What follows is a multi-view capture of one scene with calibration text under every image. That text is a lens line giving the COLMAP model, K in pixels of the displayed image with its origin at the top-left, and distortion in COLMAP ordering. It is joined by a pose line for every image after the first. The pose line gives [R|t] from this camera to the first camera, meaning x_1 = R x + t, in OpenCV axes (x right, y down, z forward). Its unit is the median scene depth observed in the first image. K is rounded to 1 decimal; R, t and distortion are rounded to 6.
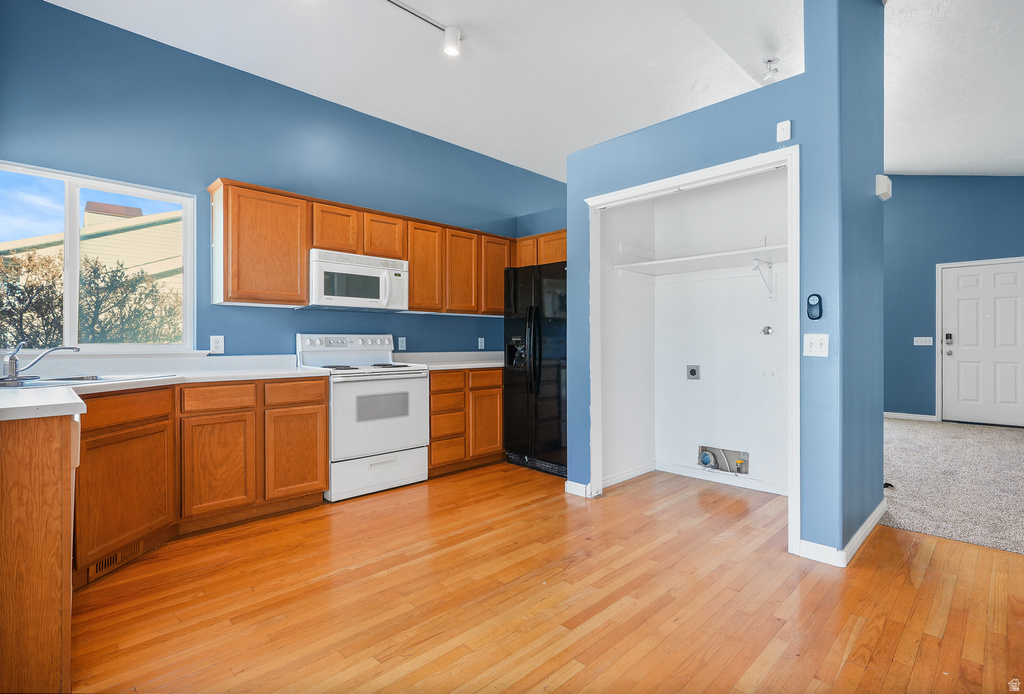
lens RADIAL K [[513.6, 0, 512.0], [0, 513.6, 347.0], [0, 0, 1]] dist [0.002874, 0.000829]
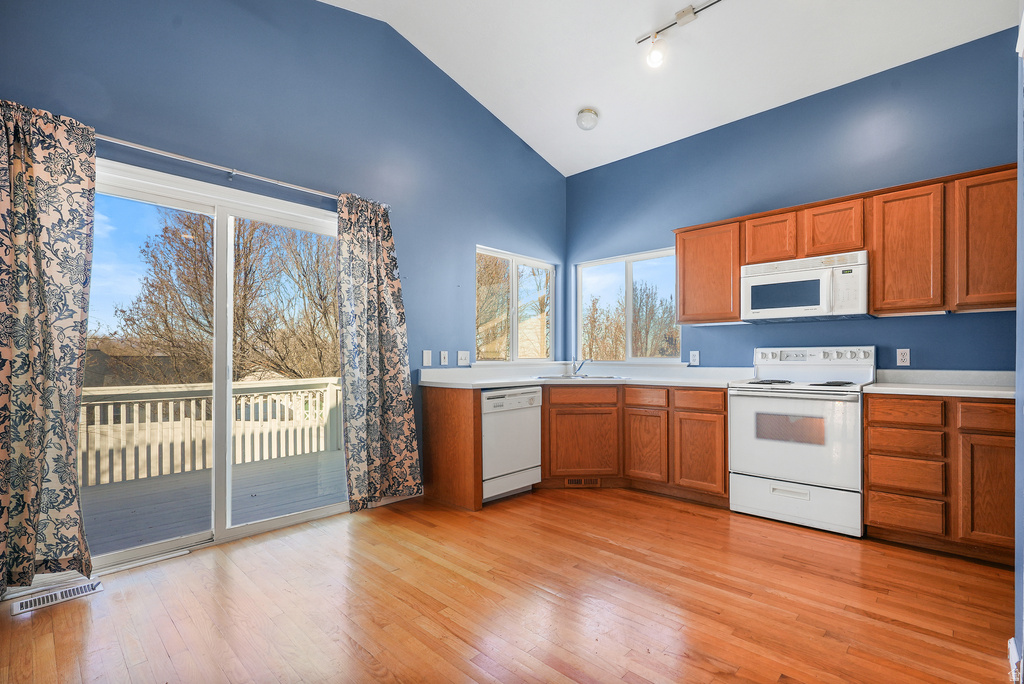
lens RADIAL K [[456.7, 0, 514.2], [0, 456.7, 362.4], [0, 0, 1]] dist [-0.004140, -0.000293]
pose [[0.030651, 0.014315, -0.999428, 0.543738], [-0.003661, 0.999892, 0.014209, -0.007965], [0.999523, 0.003223, 0.030700, 0.526560]]
